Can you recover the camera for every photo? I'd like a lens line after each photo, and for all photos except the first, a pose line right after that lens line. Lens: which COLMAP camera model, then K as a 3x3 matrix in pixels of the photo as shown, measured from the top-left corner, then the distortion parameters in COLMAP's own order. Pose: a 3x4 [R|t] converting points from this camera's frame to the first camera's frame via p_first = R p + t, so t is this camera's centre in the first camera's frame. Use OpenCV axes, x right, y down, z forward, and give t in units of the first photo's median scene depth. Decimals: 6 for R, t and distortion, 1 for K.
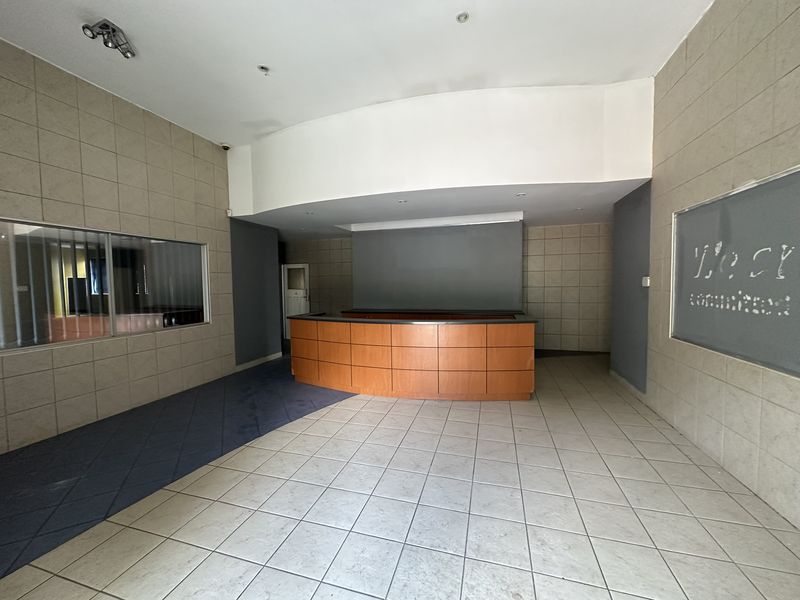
lens RADIAL K [[318.7, 0, 398.3], [0, 318.7, 298.8], [0, 0, 1]] dist [-0.001010, 0.000348]
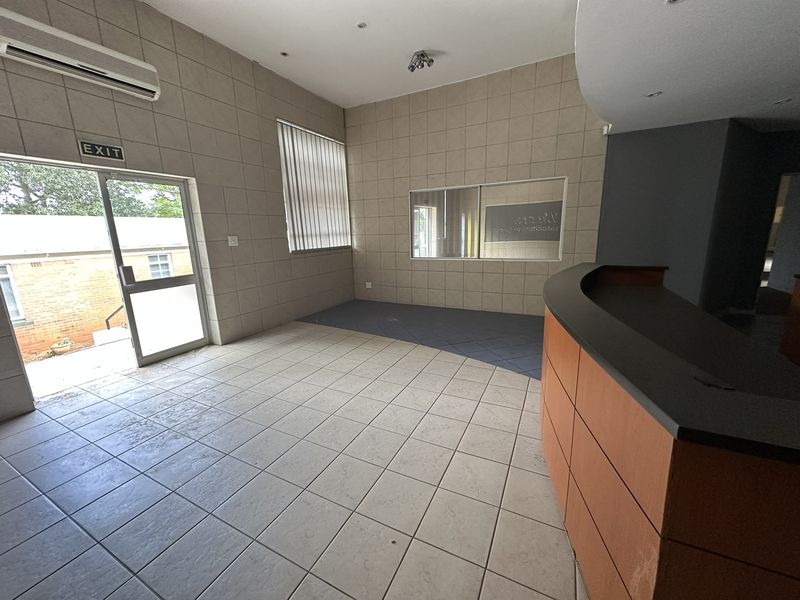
lens RADIAL K [[318.7, 0, 397.9], [0, 318.7, 301.0], [0, 0, 1]] dist [-0.001010, 0.000348]
pose [[-0.197534, 0.224846, -0.954162, 0.683843], [-0.018800, 0.972292, 0.233011, -0.034555], [0.980116, 0.063966, -0.187834, 0.990408]]
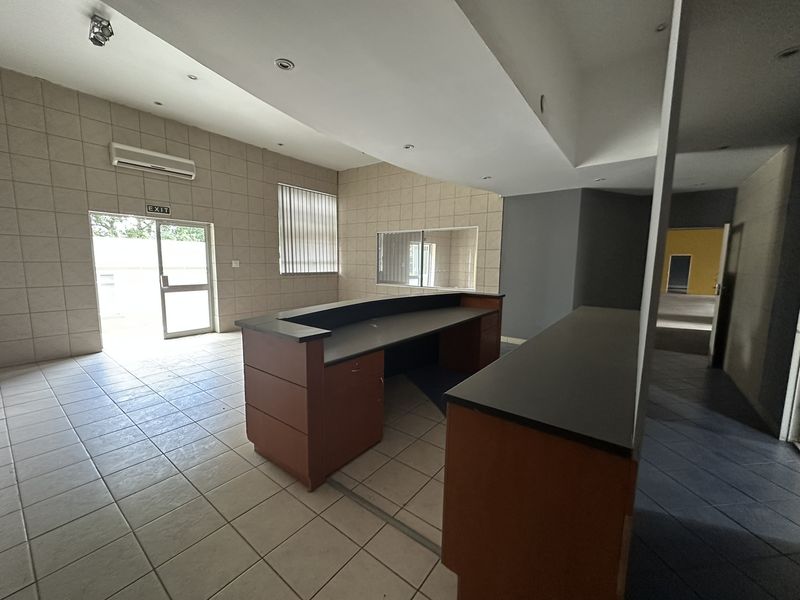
lens RADIAL K [[318.7, 0, 400.4], [0, 318.7, 302.1], [0, 0, 1]] dist [-0.001010, 0.000348]
pose [[-0.360690, 0.119511, -0.924997, 0.965361], [-0.057355, 0.987038, 0.149891, -0.073164], [0.930921, 0.107117, -0.349160, 1.665832]]
